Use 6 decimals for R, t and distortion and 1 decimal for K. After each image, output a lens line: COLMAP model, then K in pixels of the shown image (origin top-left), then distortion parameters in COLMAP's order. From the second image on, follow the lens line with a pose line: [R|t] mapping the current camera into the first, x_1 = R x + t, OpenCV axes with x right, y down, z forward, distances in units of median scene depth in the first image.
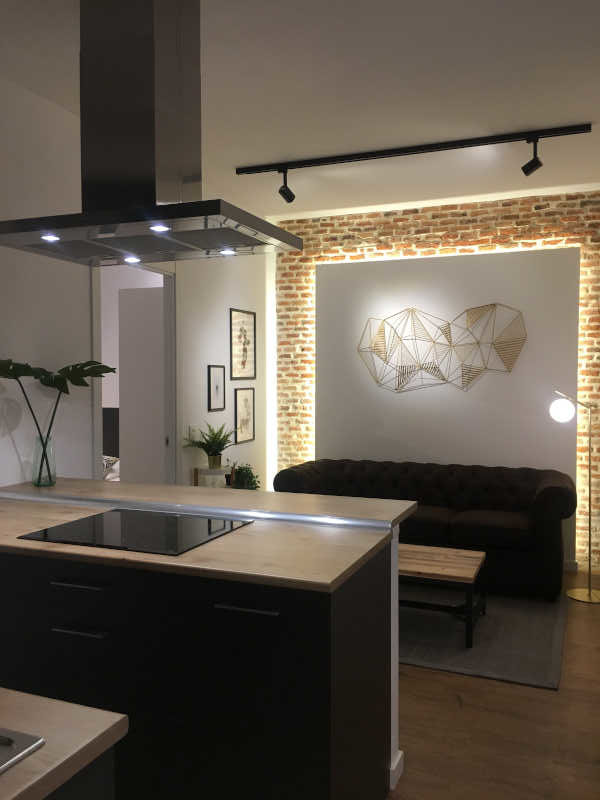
lens RADIAL K [[691.2, 0, 300.0], [0, 691.2, 397.2], [0, 0, 1]] dist [0.060905, -0.081556]
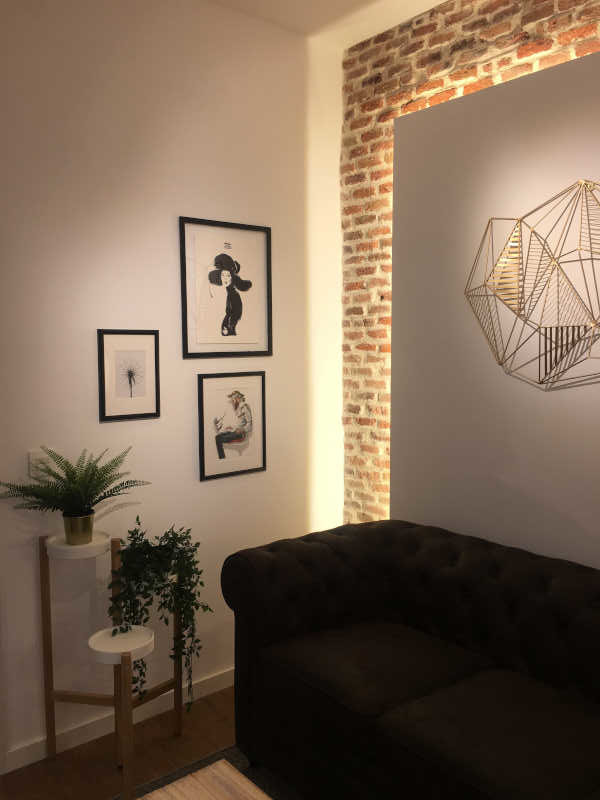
lens RADIAL K [[691.2, 0, 298.0], [0, 691.2, 403.4], [0, 0, 1]] dist [0.060905, -0.081556]
pose [[0.874240, 0.039107, -0.483917, 0.203728], [-0.009666, 0.997955, 0.063186, -0.022464], [0.485398, -0.050562, 0.872830, 0.522540]]
